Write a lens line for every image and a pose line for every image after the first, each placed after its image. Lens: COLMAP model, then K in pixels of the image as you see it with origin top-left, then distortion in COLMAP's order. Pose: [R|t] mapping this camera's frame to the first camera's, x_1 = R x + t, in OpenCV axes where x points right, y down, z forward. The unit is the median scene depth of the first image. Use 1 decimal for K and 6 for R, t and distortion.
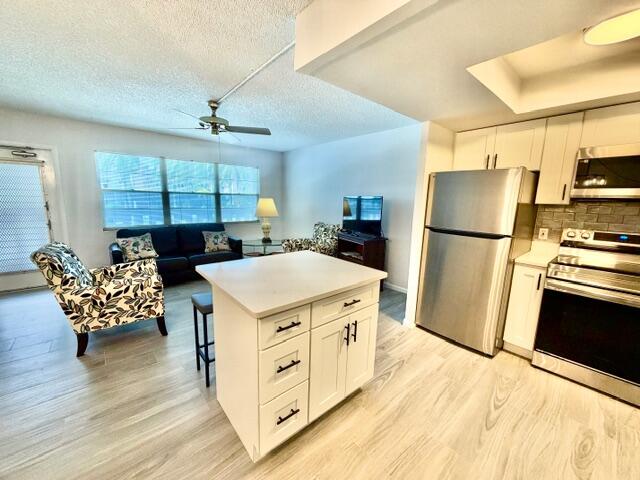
lens RADIAL K [[255.6, 0, 318.7], [0, 255.6, 240.3], [0, 0, 1]] dist [0.001458, 0.000740]
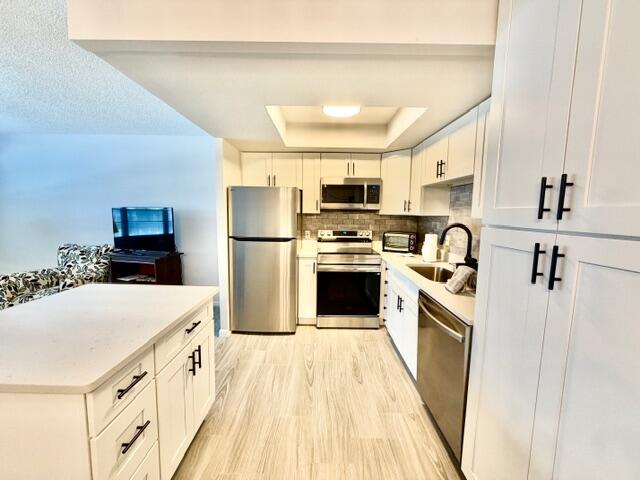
lens RADIAL K [[255.6, 0, 318.0], [0, 255.6, 239.5], [0, 0, 1]] dist [0.001458, 0.000740]
pose [[0.656860, -0.096539, 0.747807, -0.147284], [0.124490, 0.992044, 0.018719, -0.016953], [-0.743665, 0.080799, 0.663652, 0.027899]]
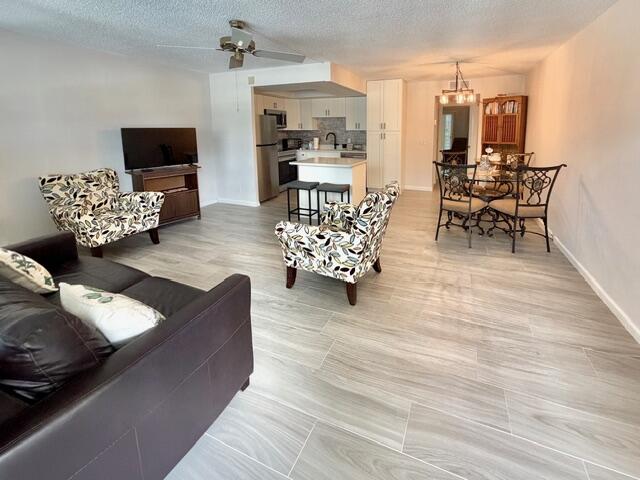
lens RADIAL K [[280.7, 0, 348.9], [0, 280.7, 163.7], [0, 0, 1]] dist [0.004483, -0.001442]
pose [[-0.471641, -0.126041, 0.872736, -1.737452], [0.139010, 0.966728, 0.214738, -0.274278], [-0.870765, 0.222598, -0.438428, 1.426153]]
